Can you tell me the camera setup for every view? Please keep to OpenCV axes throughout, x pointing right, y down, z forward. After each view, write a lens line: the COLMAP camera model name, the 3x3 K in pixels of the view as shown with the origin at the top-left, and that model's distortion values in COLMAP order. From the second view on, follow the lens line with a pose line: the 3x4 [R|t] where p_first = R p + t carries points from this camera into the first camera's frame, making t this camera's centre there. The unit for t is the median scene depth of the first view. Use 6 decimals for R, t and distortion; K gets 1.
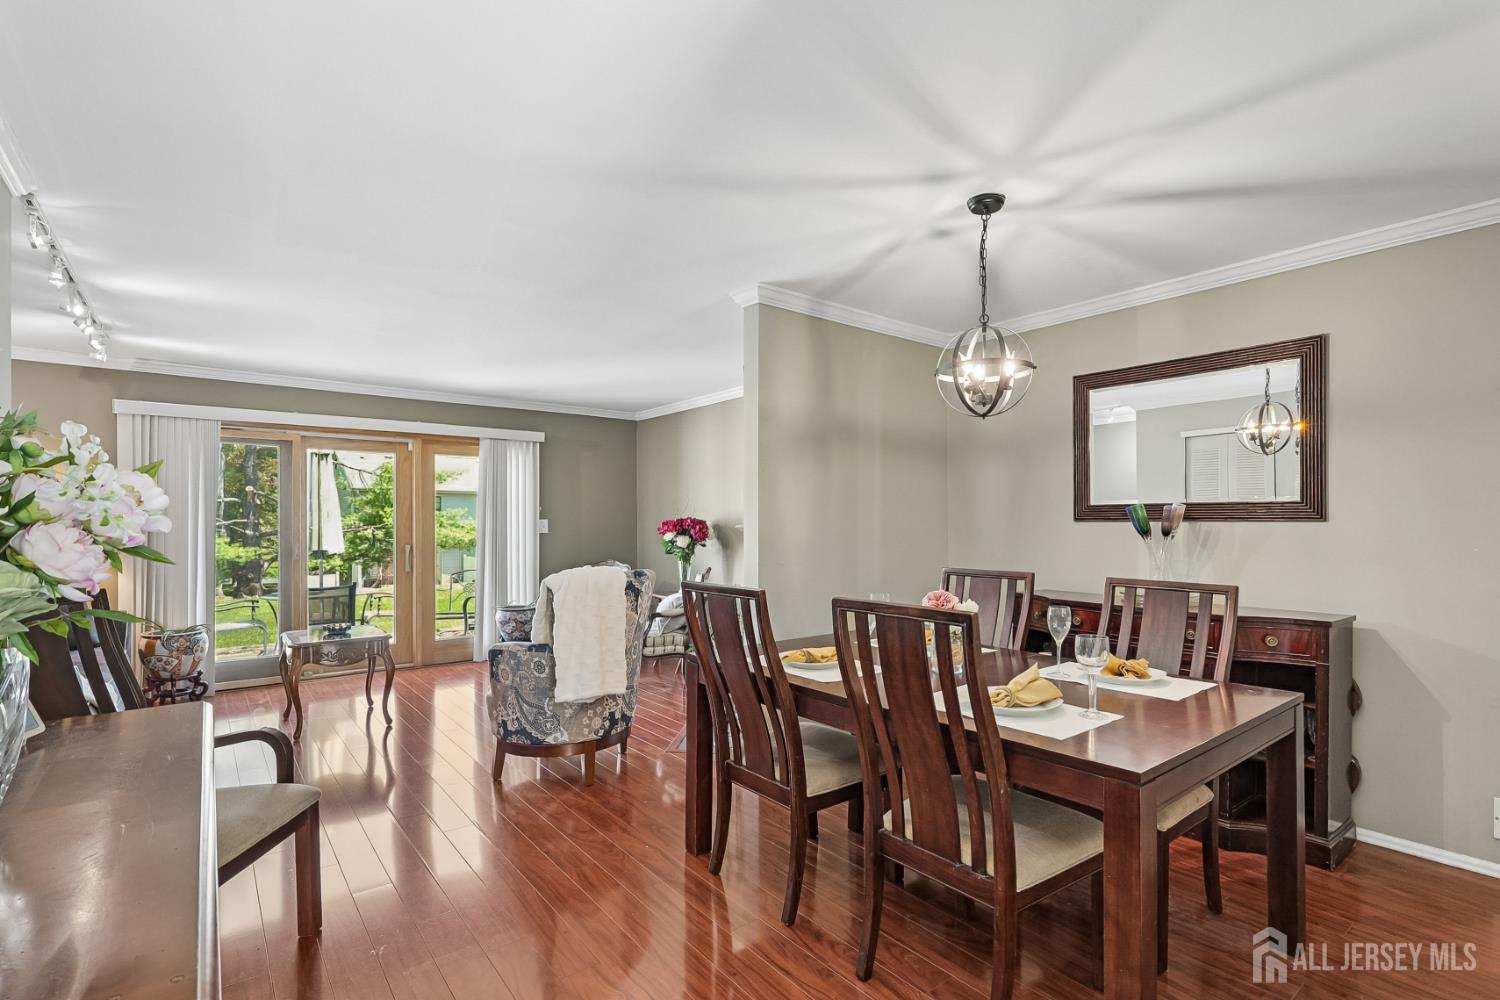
lens RADIAL K [[706.2, 0, 746.7], [0, 706.2, 520.2], [0, 0, 1]] dist [0.000123, 0.000072]
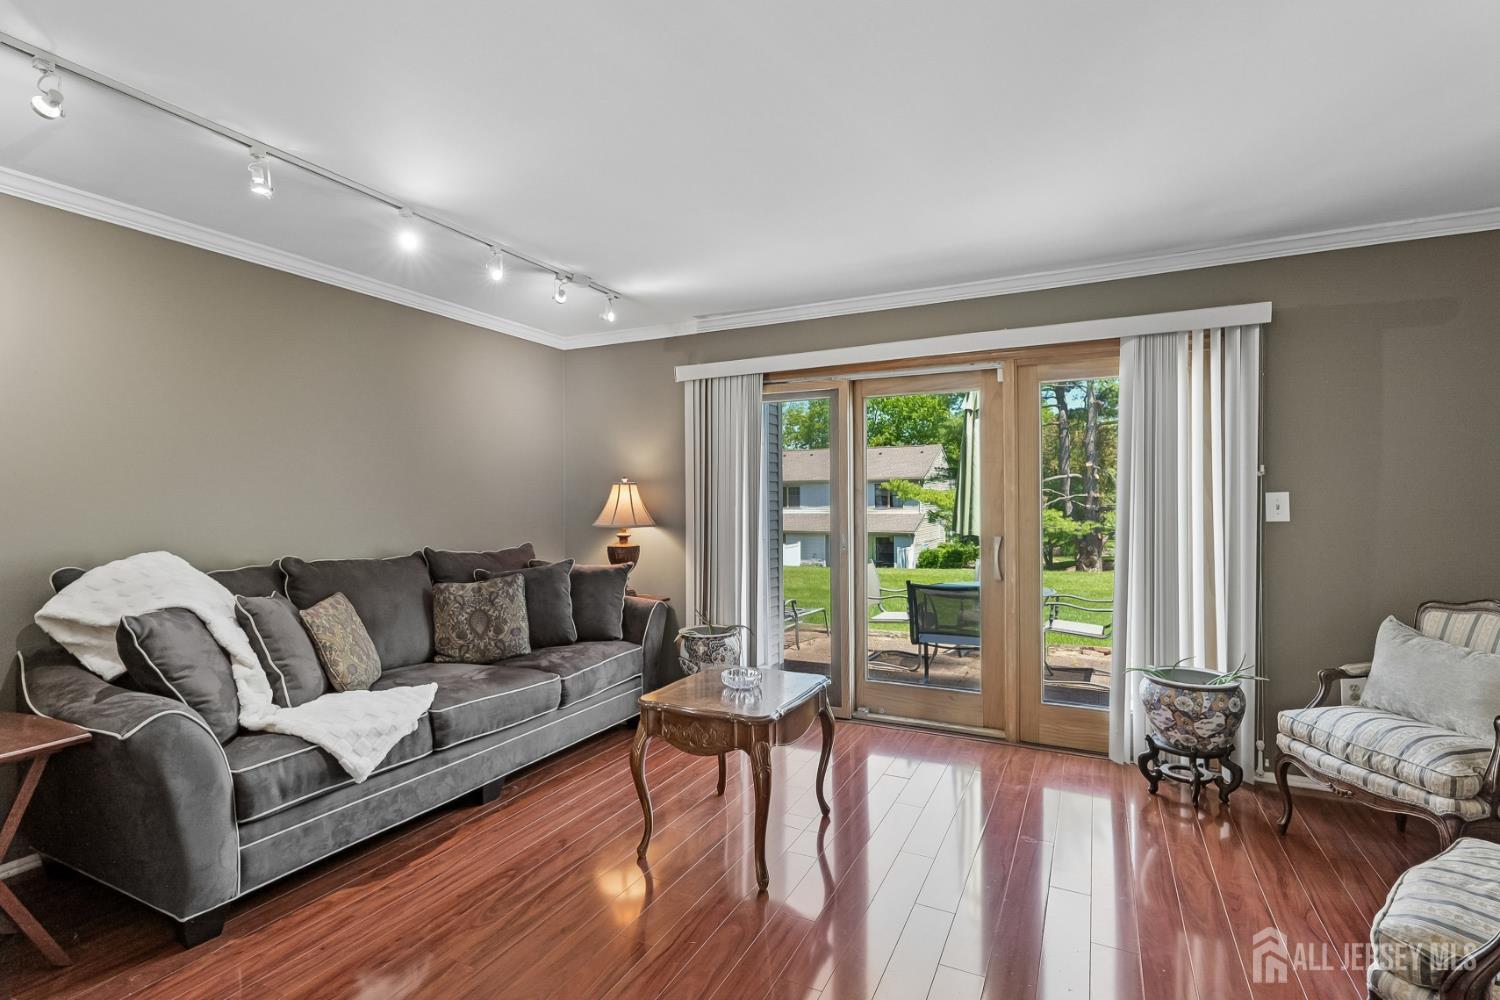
lens RADIAL K [[701.9, 0, 730.3], [0, 701.9, 497.7], [0, 0, 1]] dist [-0.018404, 0.000174]
pose [[0.429850, -0.003960, -0.902892, -0.035199], [0.008854, 0.999961, -0.000171, -0.000251], [0.902857, -0.007920, 0.429868, 0.539935]]
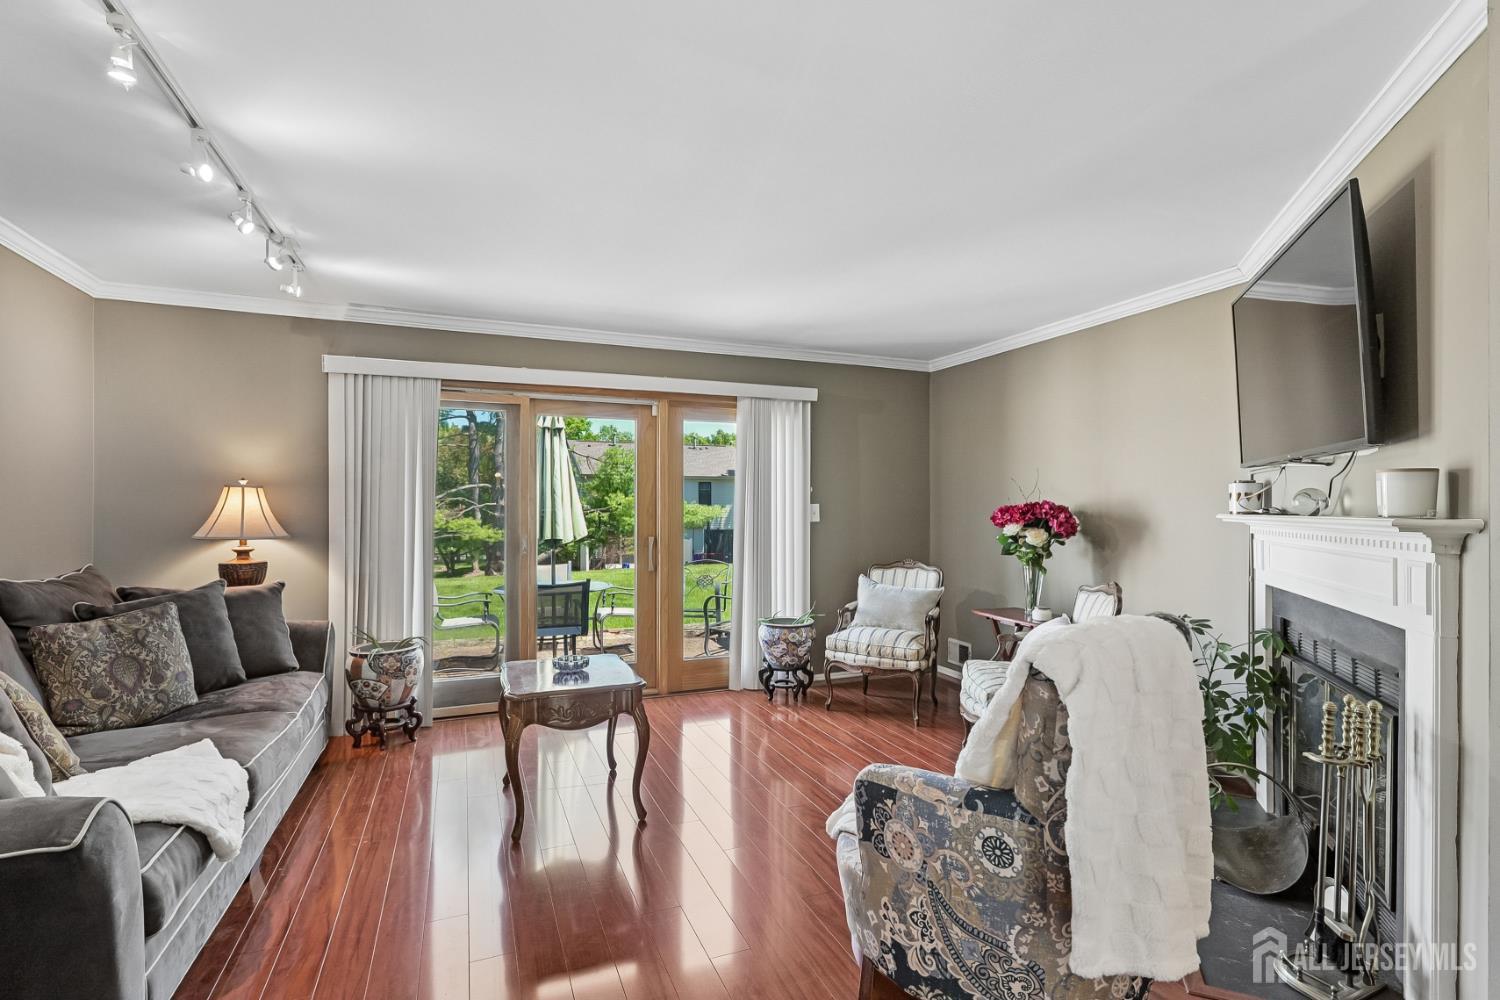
lens RADIAL K [[702.0, 0, 750.0], [0, 702.0, 500.0], [0, 0, 1]] dist [0.000707, 0.000153]
pose [[0.963062, -0.000508, -0.269280, -0.170023], [-0.000996, 0.999985, -0.005448, -0.001289], [0.269278, 0.005515, 0.963047, 0.288717]]
